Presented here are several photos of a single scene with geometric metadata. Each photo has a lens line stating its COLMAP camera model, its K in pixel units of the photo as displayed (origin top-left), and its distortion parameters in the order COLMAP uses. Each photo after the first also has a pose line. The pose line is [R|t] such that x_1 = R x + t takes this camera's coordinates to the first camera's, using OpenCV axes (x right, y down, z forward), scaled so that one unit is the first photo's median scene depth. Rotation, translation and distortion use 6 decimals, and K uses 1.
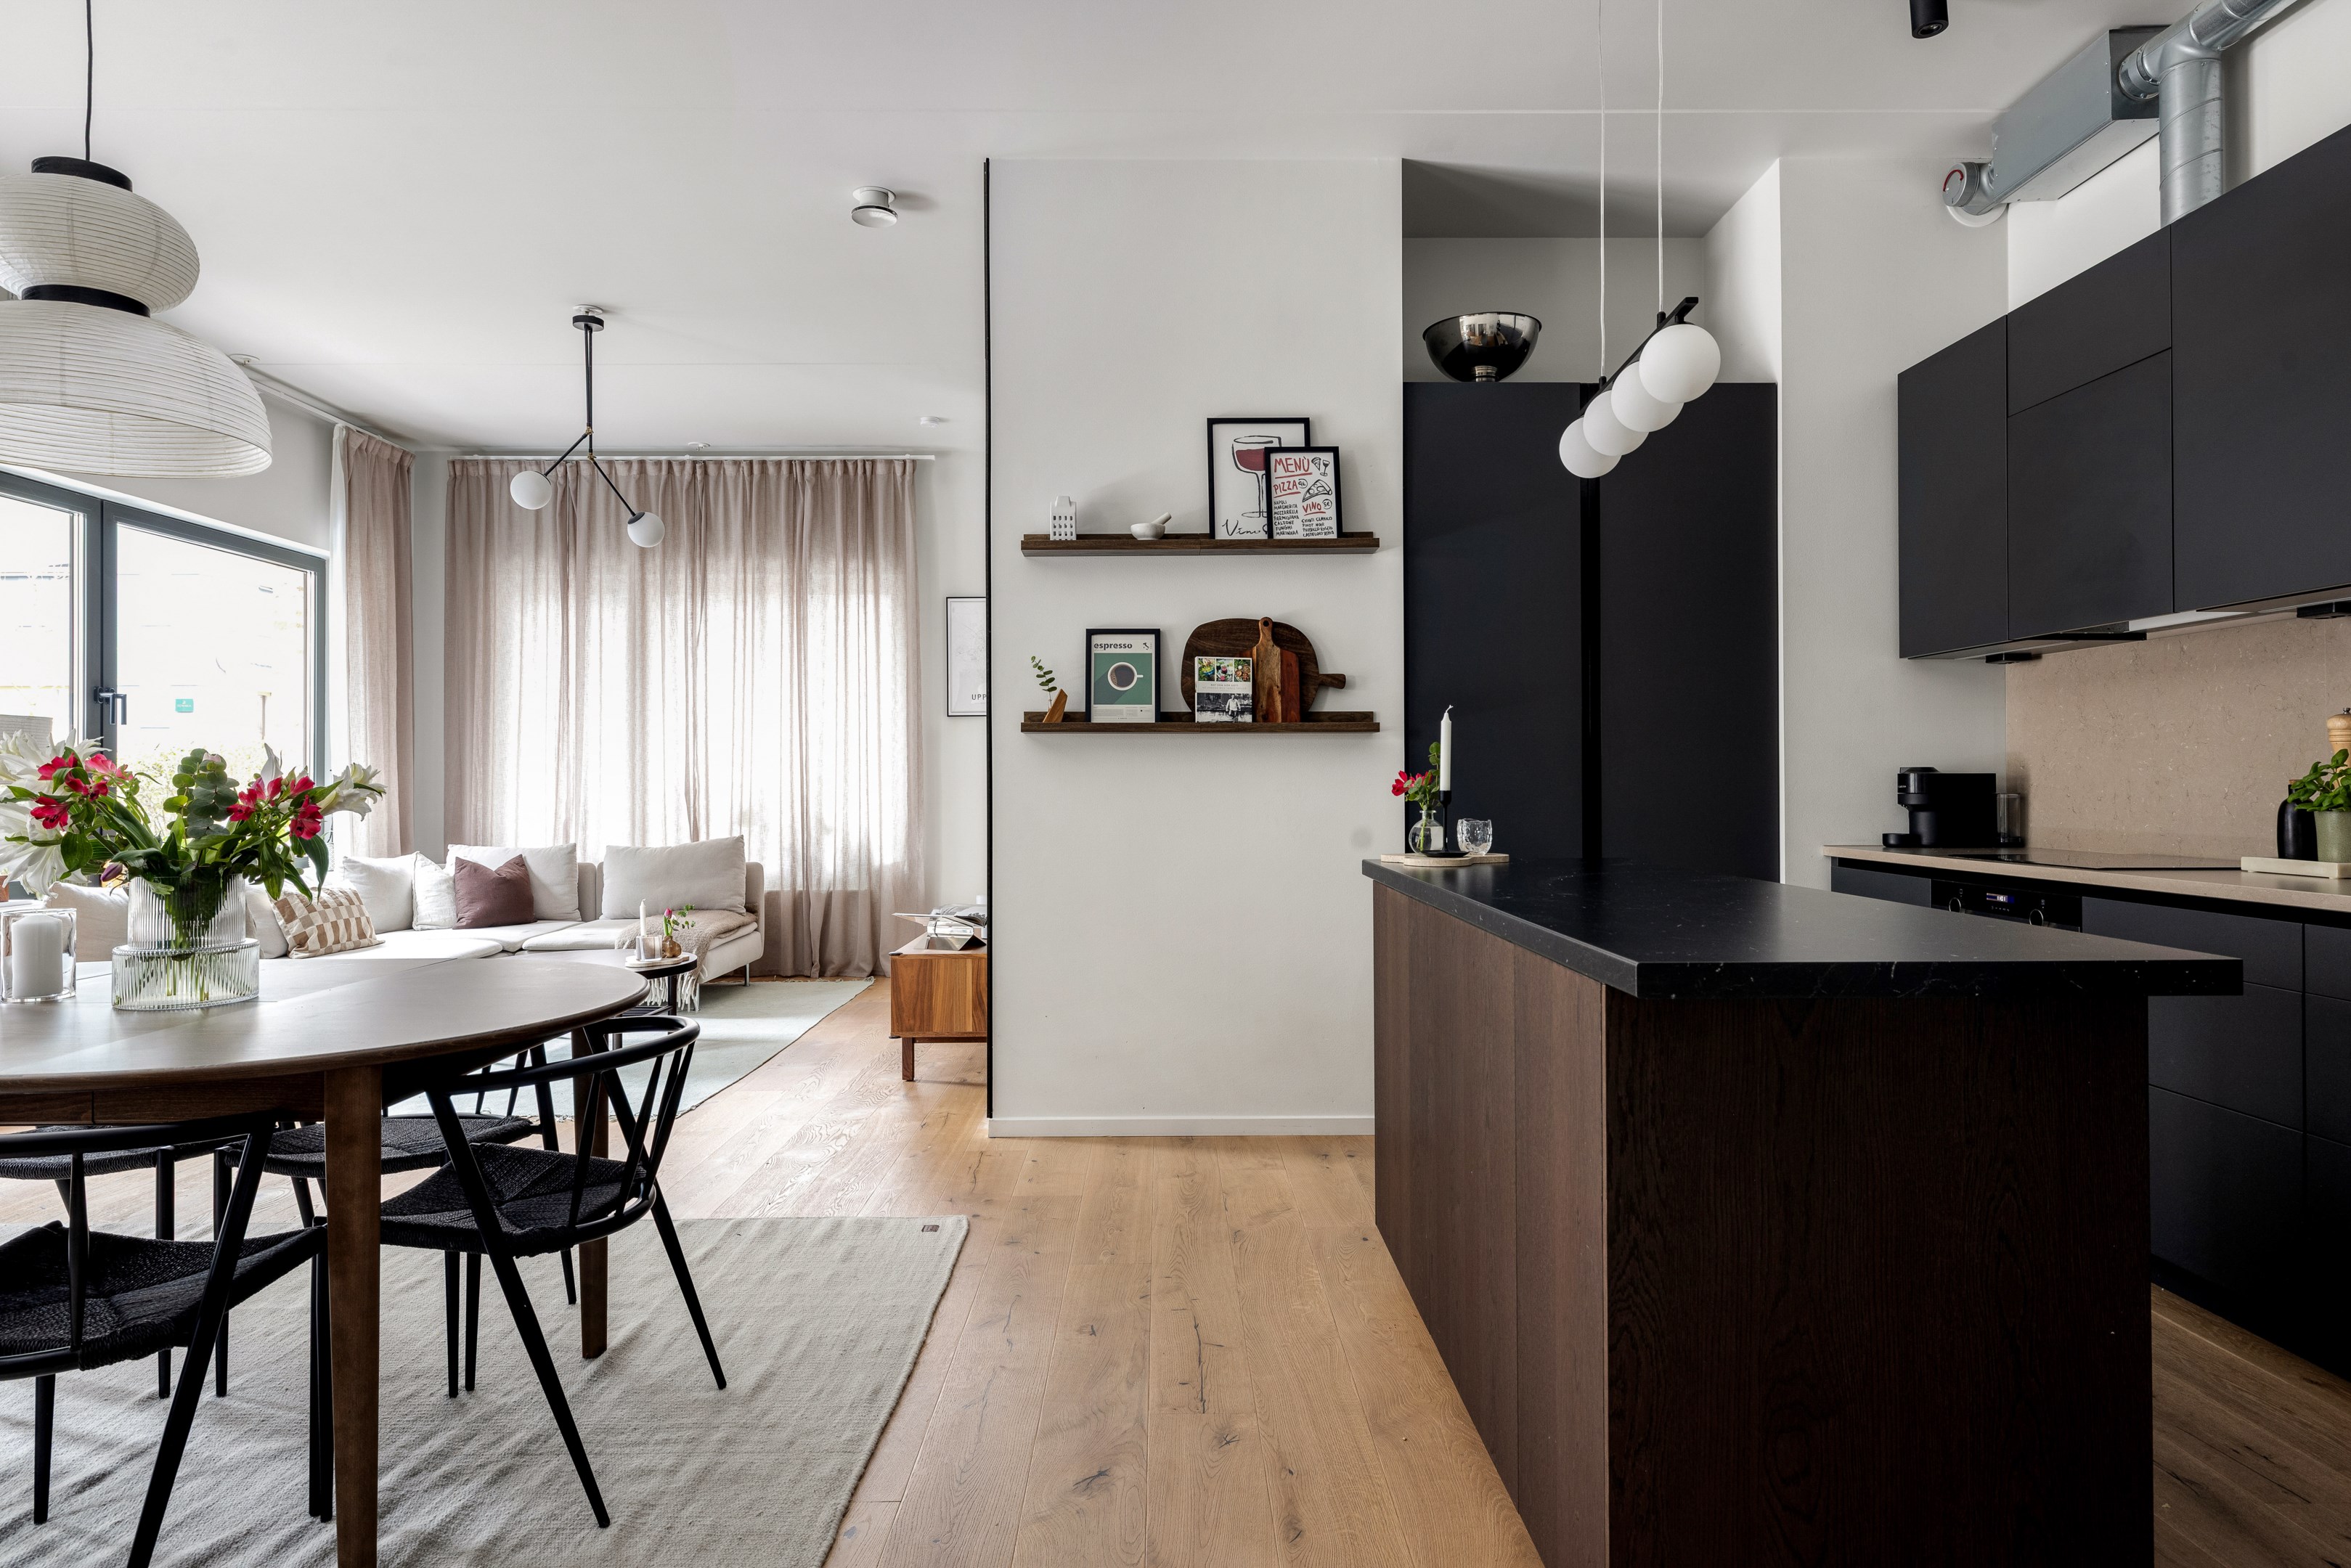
lens RADIAL K [[1347.2, 0, 1170.0], [0, 1347.2, 773.2], [0, 0, 1]] dist [0.003140, 0.000887]
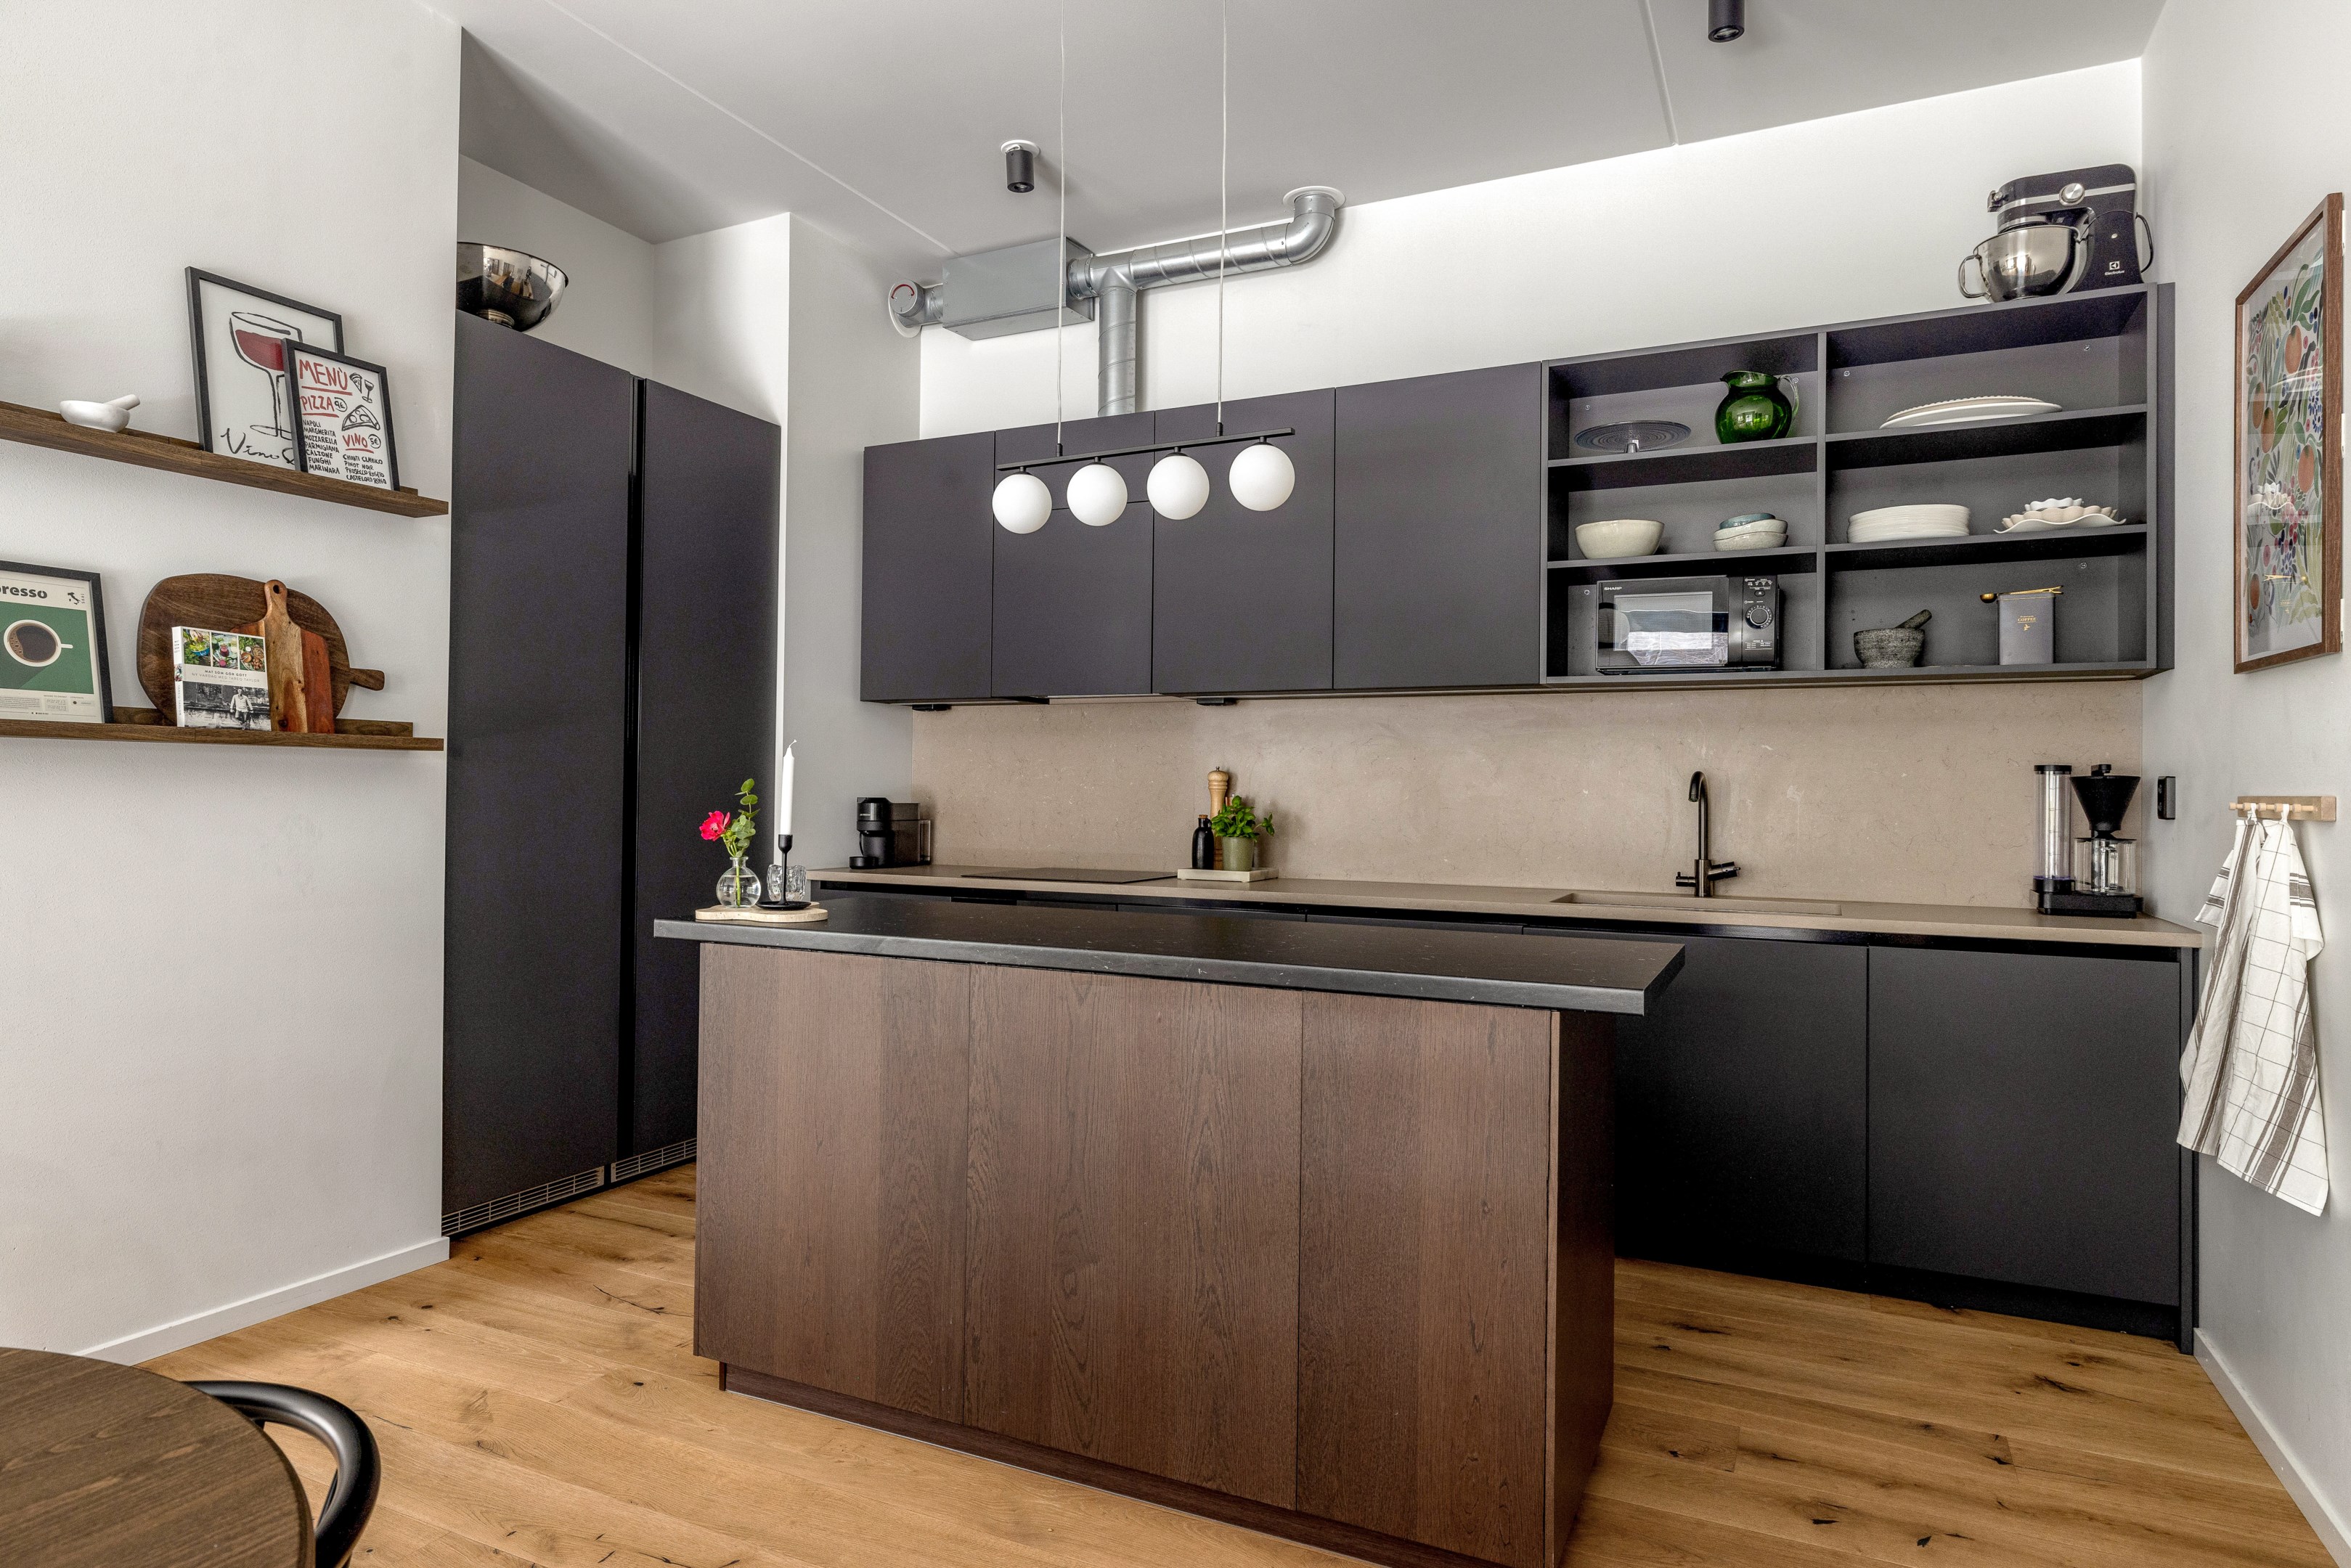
lens RADIAL K [[1347.2, 0, 1170.0], [0, 1347.2, 773.2], [0, 0, 1]] dist [0.003140, 0.000887]
pose [[0.444308, 0.018993, 0.895673, -0.253090], [-0.018695, 0.999754, -0.011926, -0.011543], [-0.895679, -0.011446, 0.444554, 0.197222]]
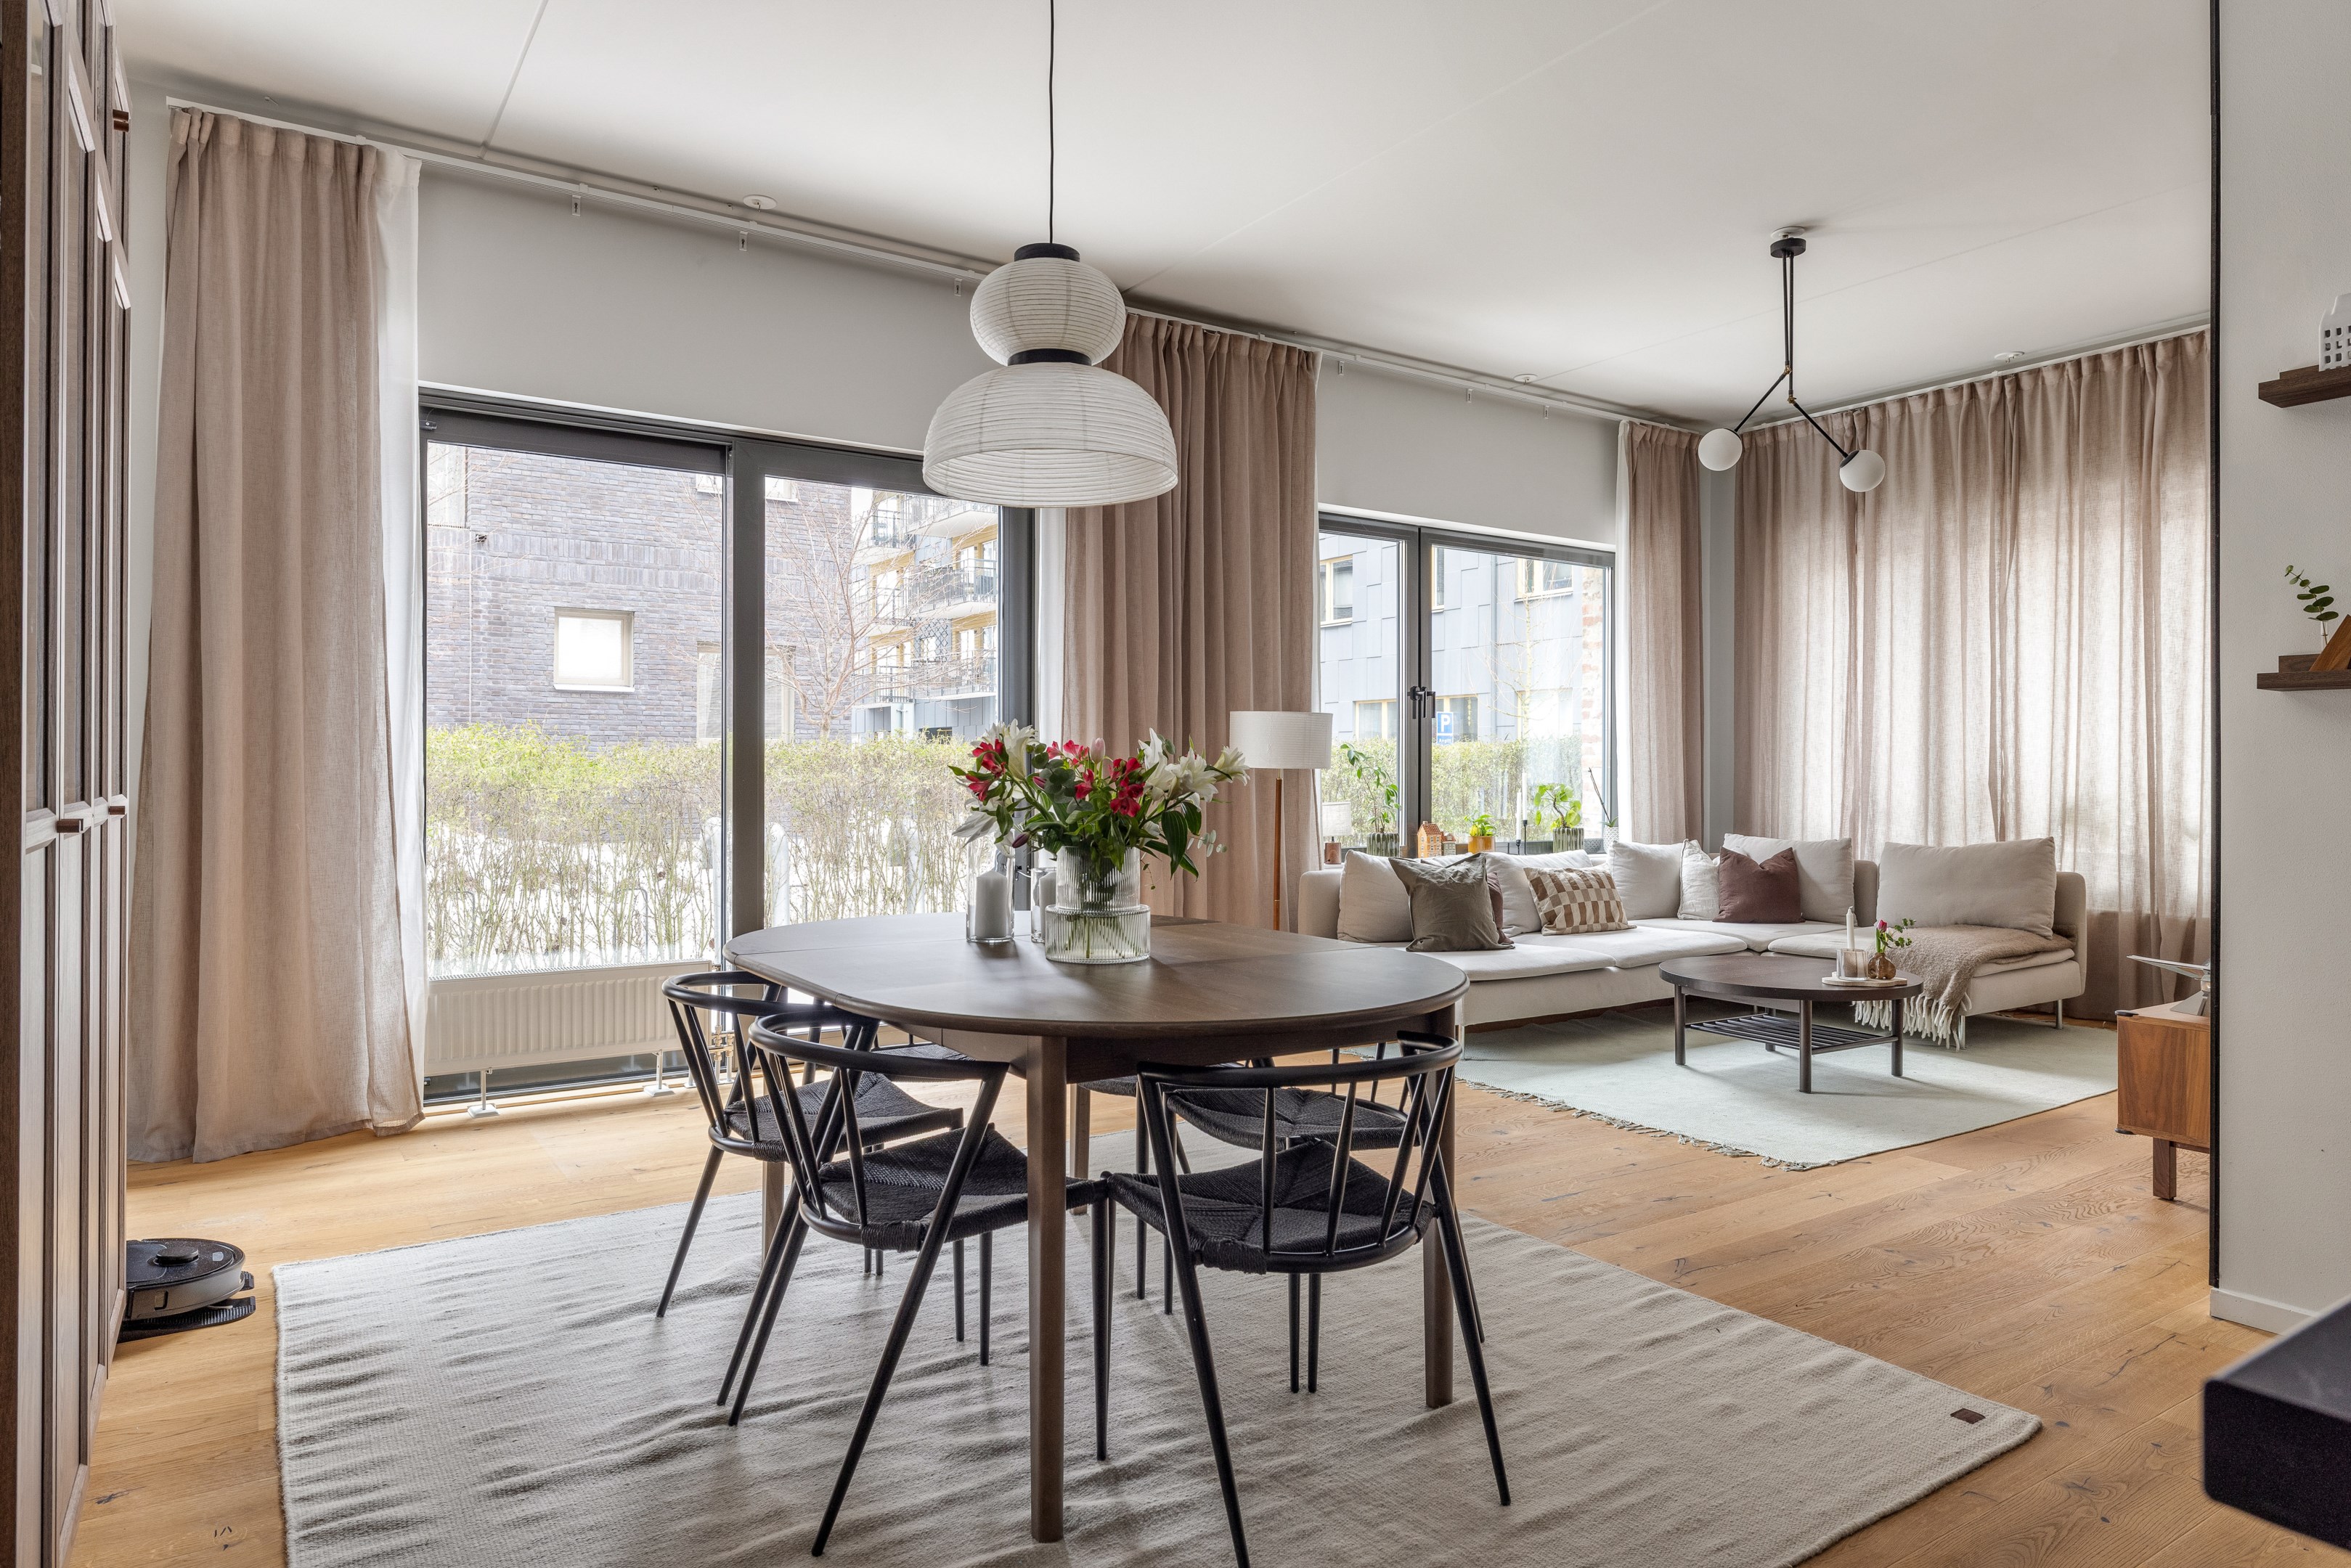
lens RADIAL K [[1403.1, 0, 1180.4], [0, 1403.1, 769.5], [0, 0, 1]] dist [-0.001173, 0.000738]
pose [[0.549012, 0.002857, -0.835809, 0.113756], [0.001560, 0.999989, 0.004443, 0.002514], [0.835813, -0.003743, 0.549002, 0.156129]]
